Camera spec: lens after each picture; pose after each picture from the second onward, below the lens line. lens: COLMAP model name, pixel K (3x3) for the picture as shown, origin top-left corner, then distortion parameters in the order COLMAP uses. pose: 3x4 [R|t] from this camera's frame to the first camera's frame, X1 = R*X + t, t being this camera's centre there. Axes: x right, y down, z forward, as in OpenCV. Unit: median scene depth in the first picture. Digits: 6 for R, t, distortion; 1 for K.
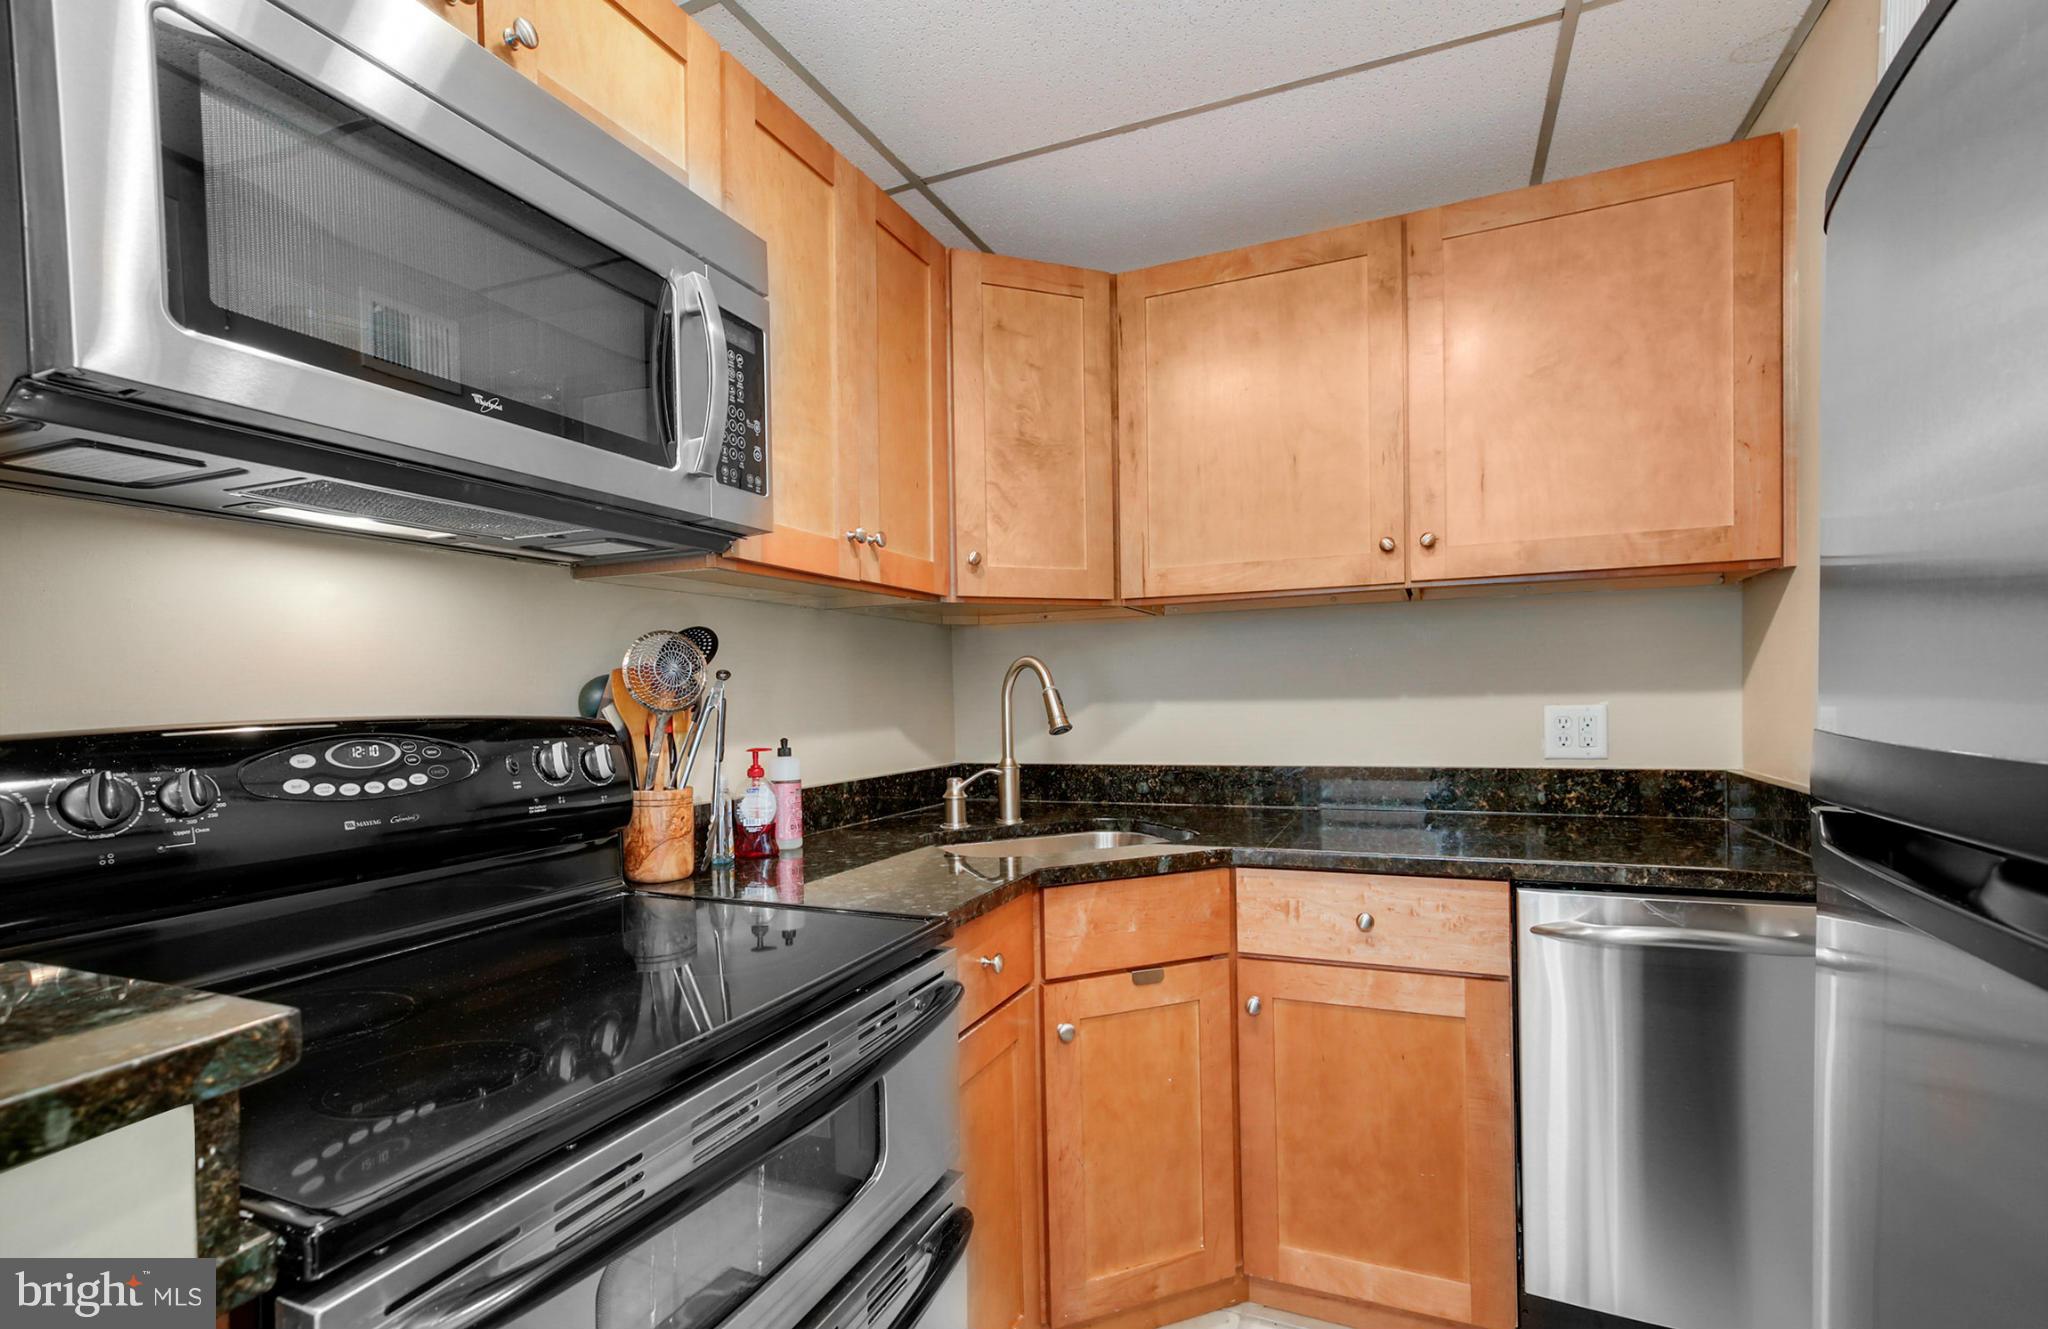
lens RADIAL K [[954.7, 0, 1002.7], [0, 954.7, 725.2], [0, 0, 1]] dist [-0.009056, 0.000549]
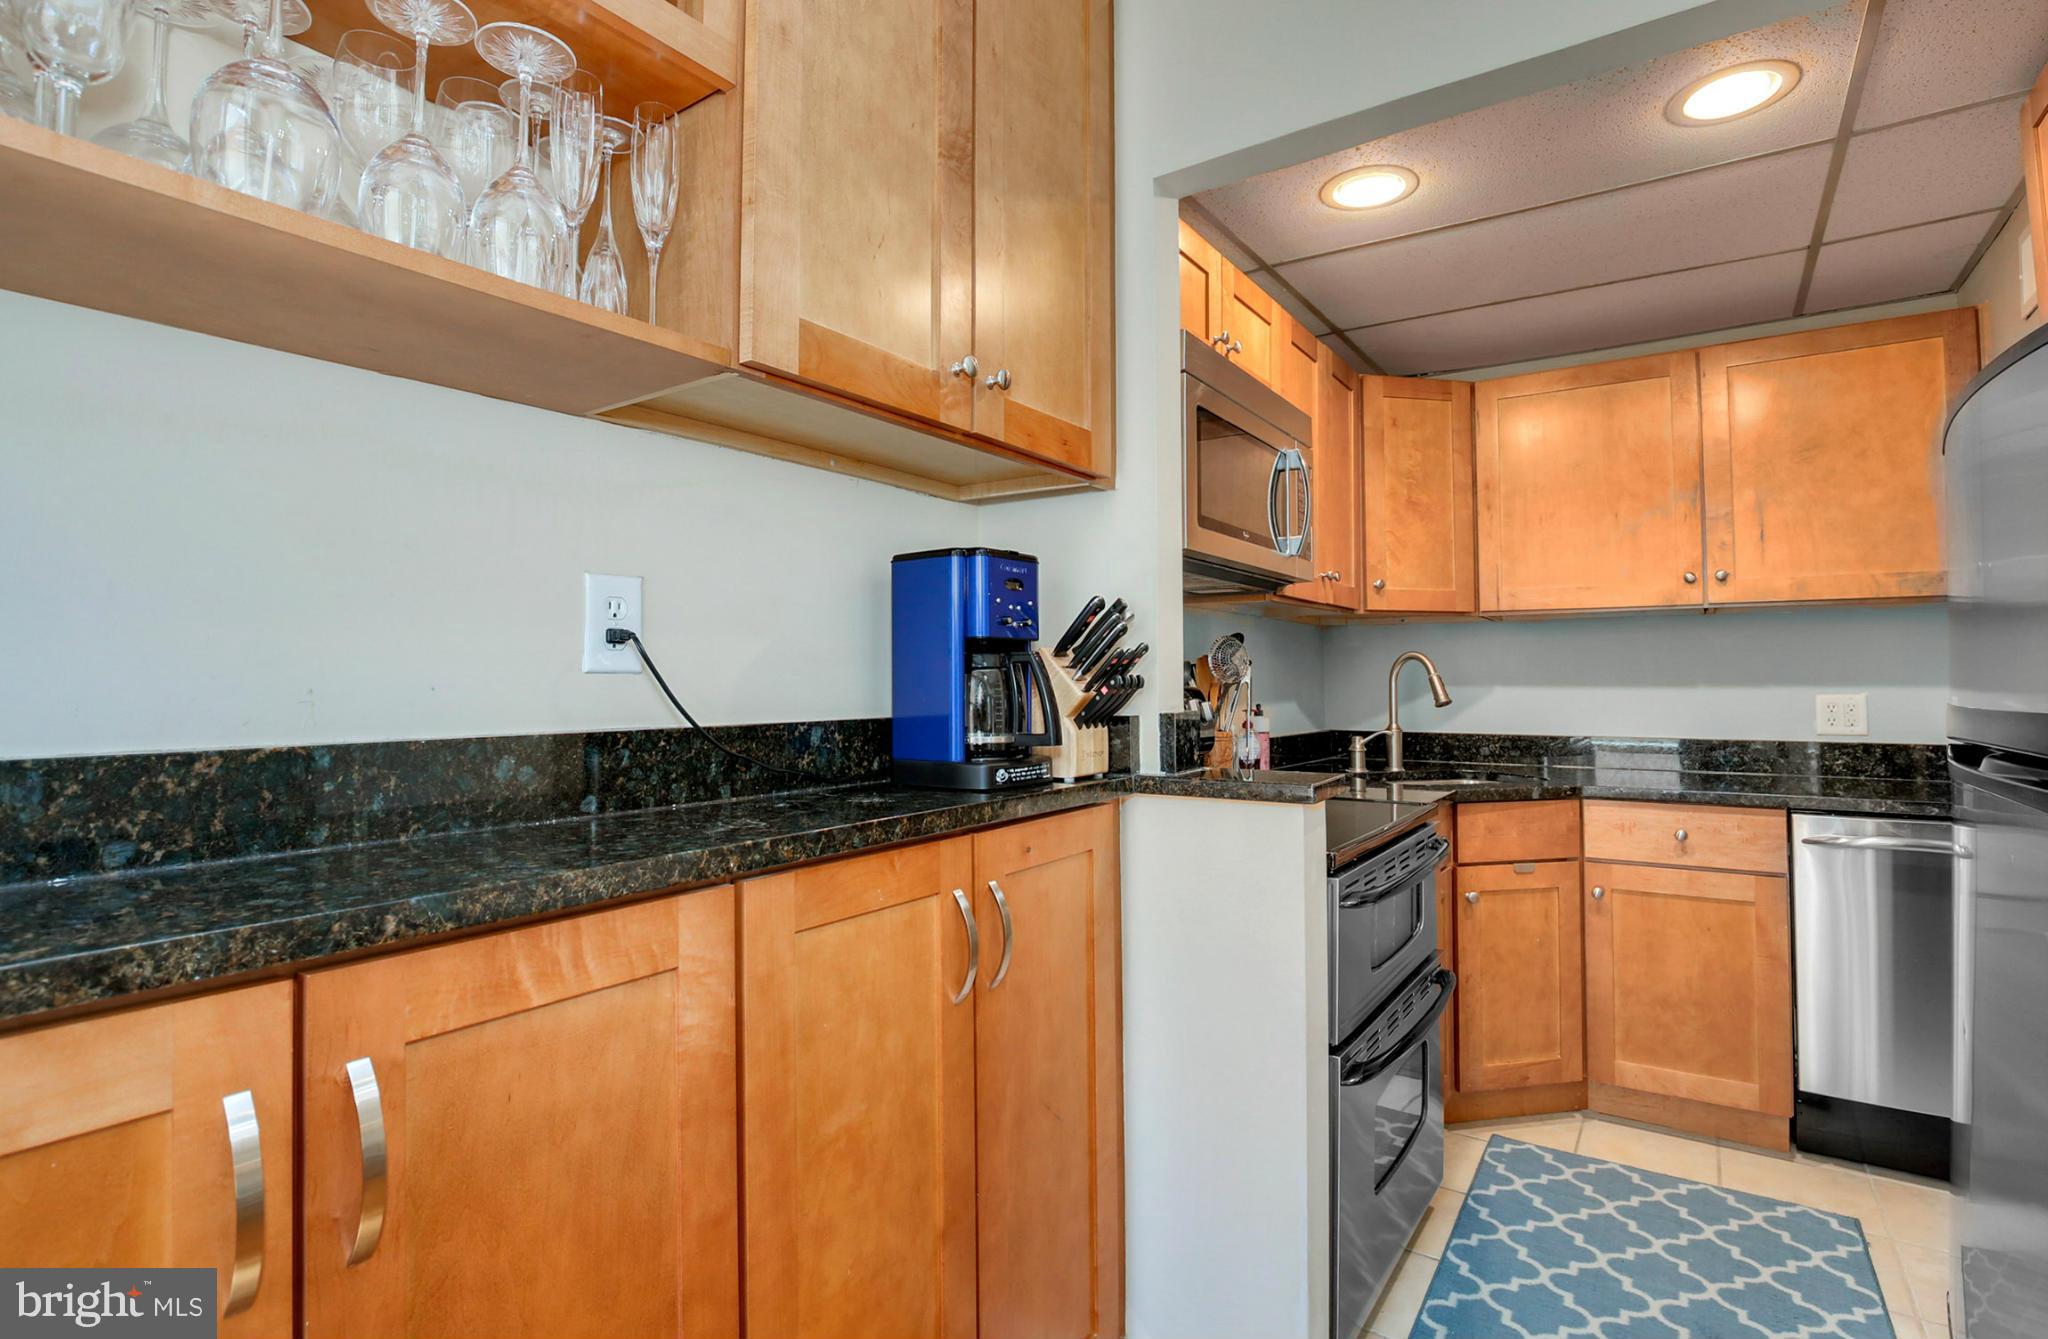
lens RADIAL K [[953.7, 0, 1044.5], [0, 953.7, 648.9], [0, 0, 1]] dist [-0.037896, 0.002821]
pose [[0.981475, 0.015337, -0.190976, -0.300974], [-0.027058, 0.997896, -0.058921, 0.026331], [0.189671, 0.062997, 0.979825, -0.600241]]
